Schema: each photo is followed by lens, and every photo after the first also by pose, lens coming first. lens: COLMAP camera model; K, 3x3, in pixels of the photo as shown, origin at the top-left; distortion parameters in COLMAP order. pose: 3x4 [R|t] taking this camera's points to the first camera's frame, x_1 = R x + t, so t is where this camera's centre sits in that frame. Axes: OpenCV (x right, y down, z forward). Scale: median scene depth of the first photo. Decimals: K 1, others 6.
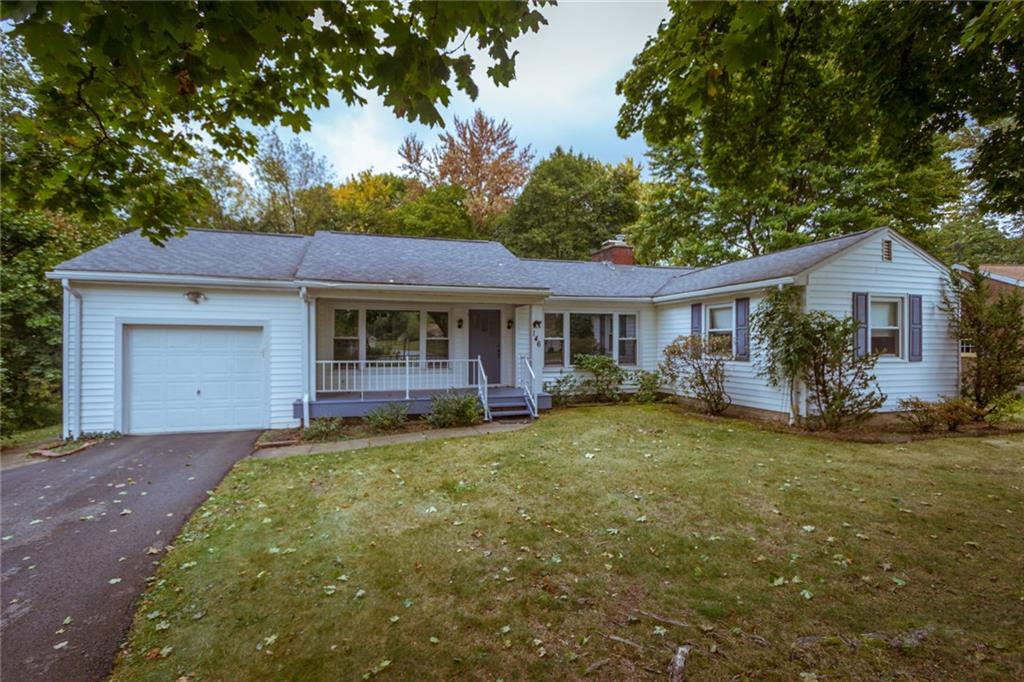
lens RADIAL K [[465.2, 0, 510.1], [0, 465.2, 344.0], [0, 0, 1]] dist [0.002138, -0.000258]
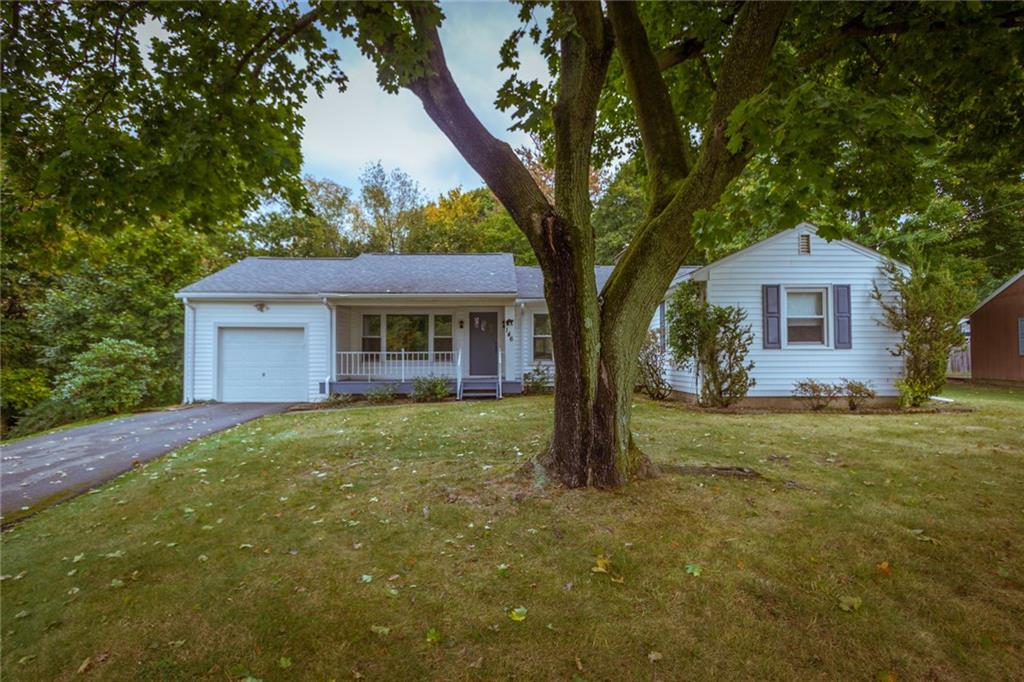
lens RADIAL K [[511.6, 0, 512.6], [0, 511.6, 337.6], [0, 0, 1]] dist [0.001166, 0.000067]
pose [[0.962737, -0.014492, -0.270052, 0.472320], [0.003546, 0.999154, -0.040977, 0.056938], [0.270418, 0.038492, 0.961973, -0.290832]]
